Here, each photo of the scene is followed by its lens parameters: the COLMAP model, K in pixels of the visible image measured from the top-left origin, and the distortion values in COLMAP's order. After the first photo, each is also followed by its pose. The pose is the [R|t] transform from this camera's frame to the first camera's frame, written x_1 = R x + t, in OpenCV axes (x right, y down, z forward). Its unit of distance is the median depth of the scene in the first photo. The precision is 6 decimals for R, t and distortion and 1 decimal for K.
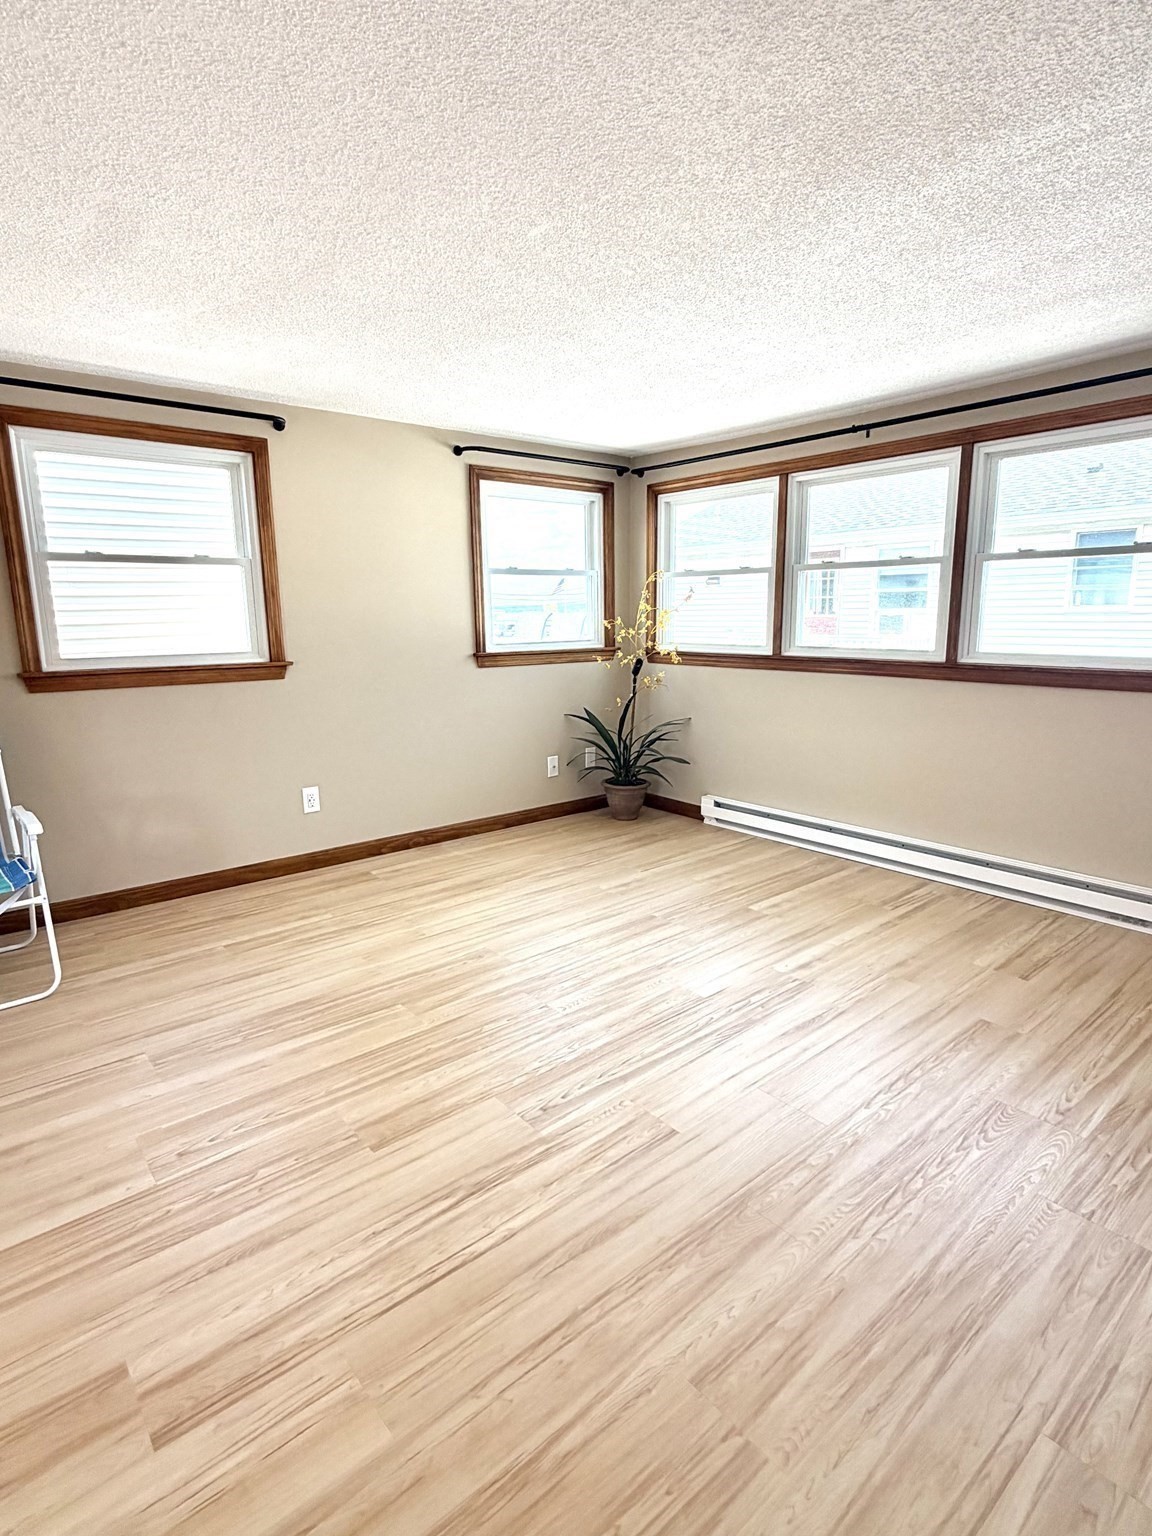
lens RADIAL K [[805.7, 0, 573.0], [0, 805.7, 767.0], [0, 0, 1]] dist [-0.001583, -0.000283]
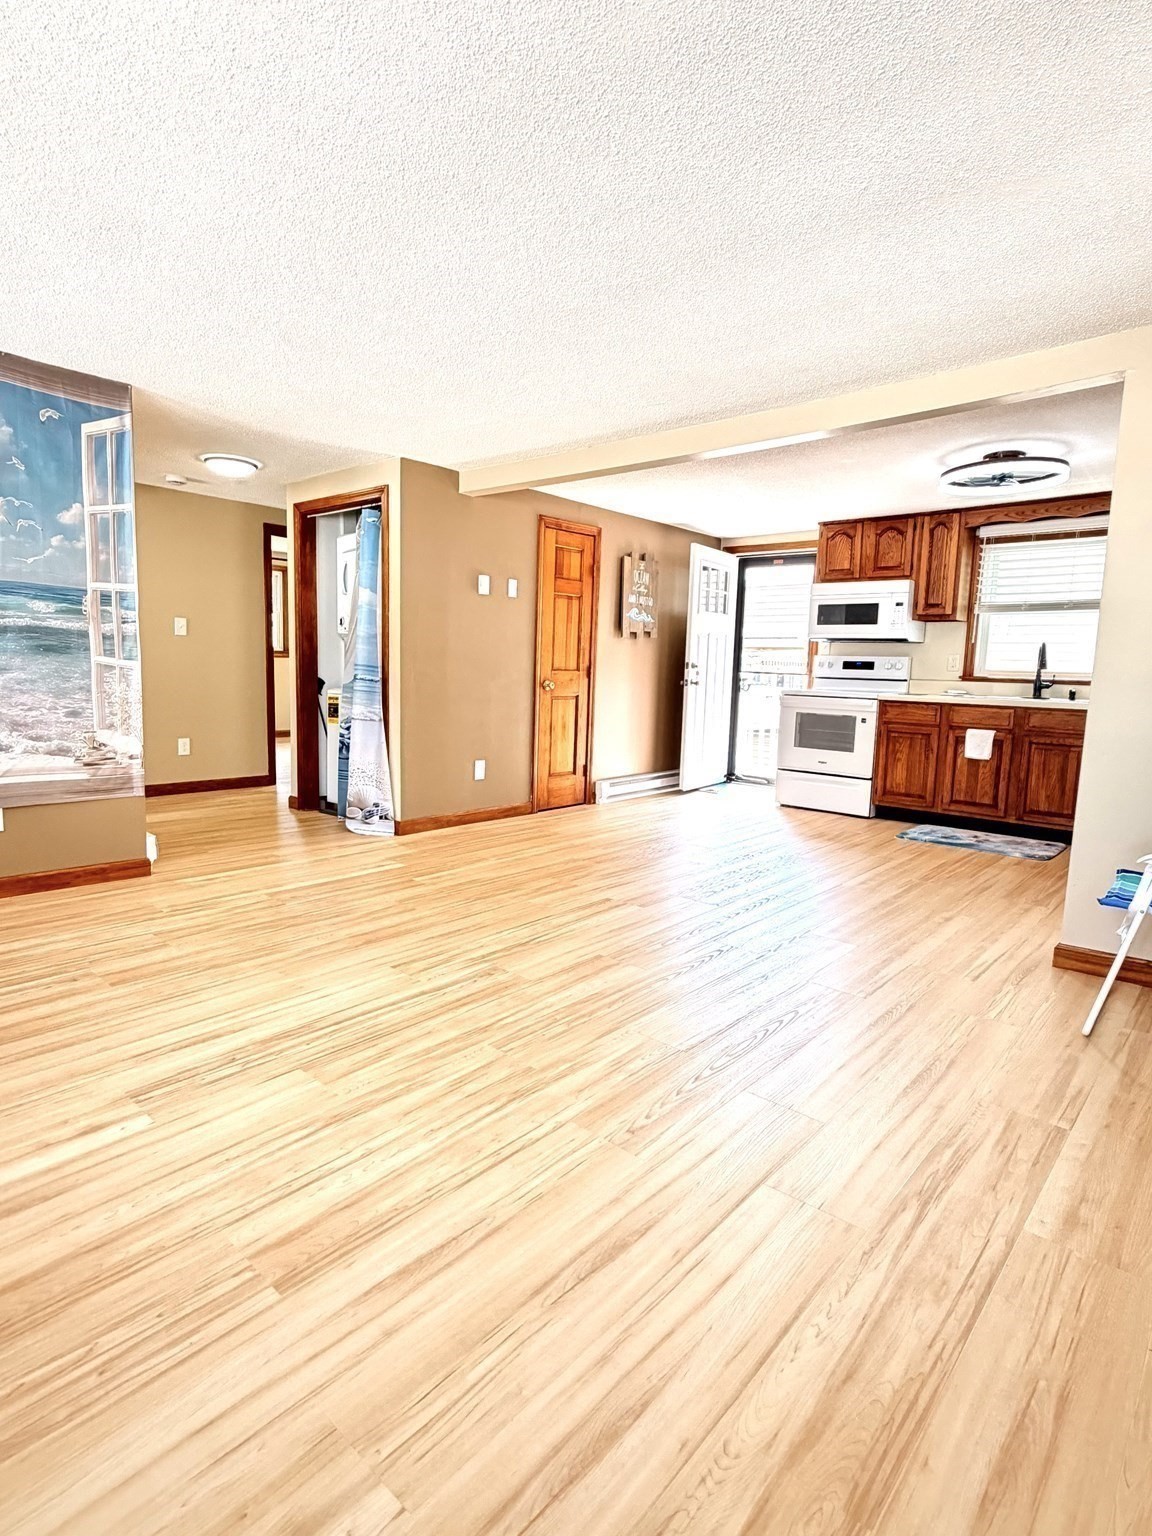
lens RADIAL K [[812.1, 0, 576.6], [0, 812.1, 763.6], [0, 0, 1]] dist [0.002871, 0.001594]
pose [[-0.987764, 0.001583, -0.155951, 0.017421], [-0.047615, 0.949144, 0.311220, -0.185542], [0.148512, 0.314837, -0.937455, 1.275147]]
